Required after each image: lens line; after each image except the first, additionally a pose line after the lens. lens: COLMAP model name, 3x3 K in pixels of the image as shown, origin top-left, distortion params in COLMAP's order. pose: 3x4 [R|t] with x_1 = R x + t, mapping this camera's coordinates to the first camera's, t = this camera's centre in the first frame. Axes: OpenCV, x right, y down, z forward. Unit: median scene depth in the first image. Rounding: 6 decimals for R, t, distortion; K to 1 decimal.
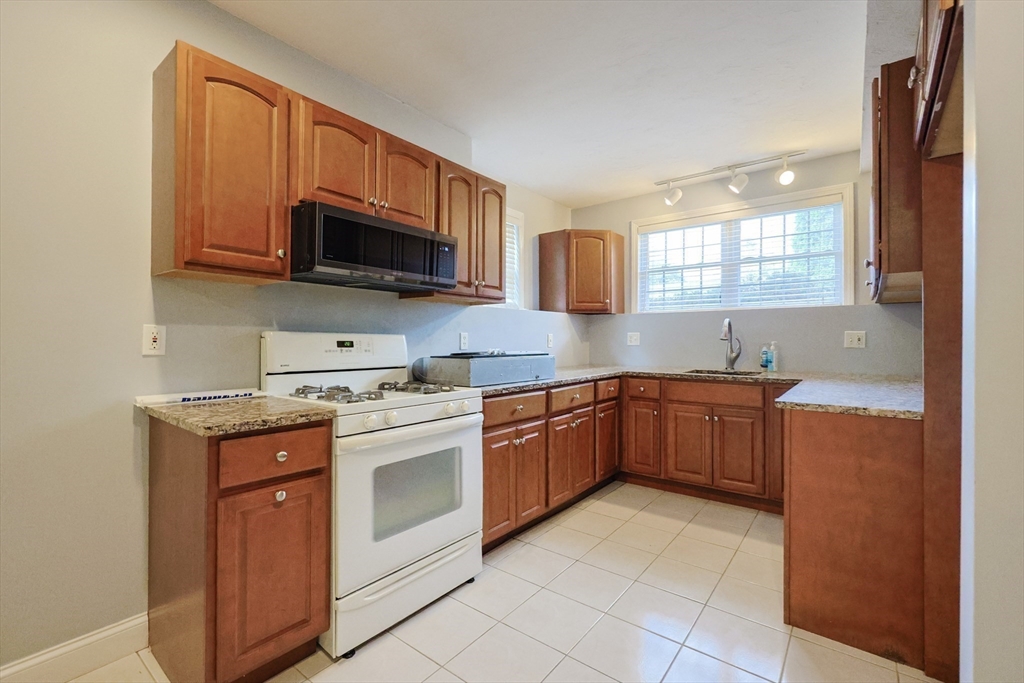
lens RADIAL K [[444.6, 0, 516.0], [0, 444.6, 338.8], [0, 0, 1]] dist [-0.000146, -0.000274]
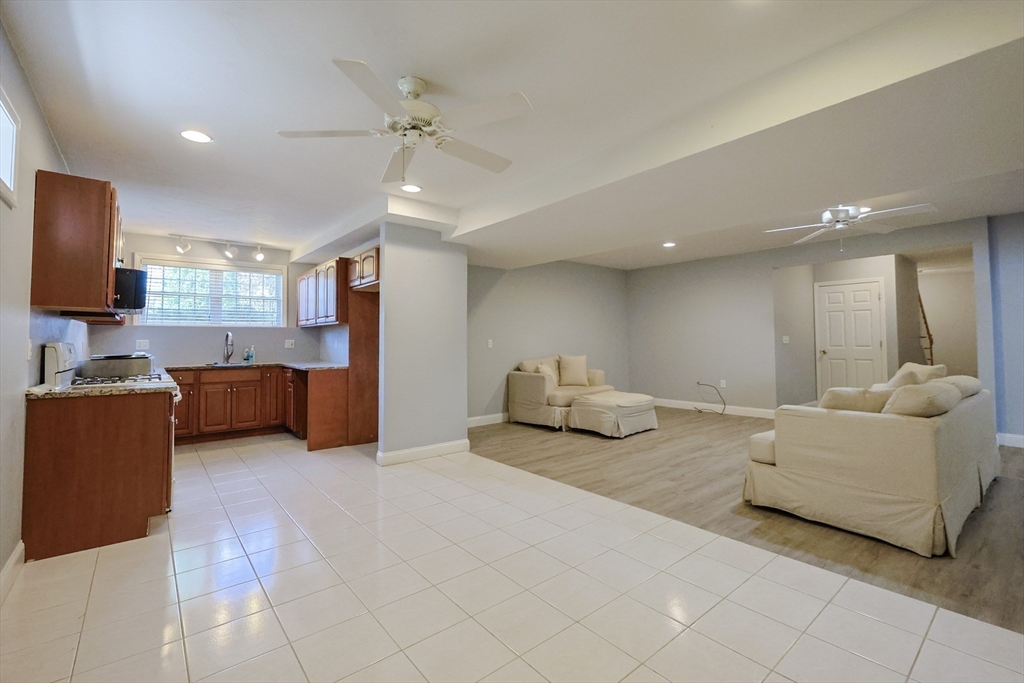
lens RADIAL K [[444.6, 0, 516.0], [0, 444.6, 338.8], [0, 0, 1]] dist [-0.000146, -0.000274]
pose [[0.215968, 0.005768, 0.976383, -0.949875], [0.001787, 0.999979, -0.006303, -0.008153], [-0.976399, 0.003106, 0.215953, -0.433115]]
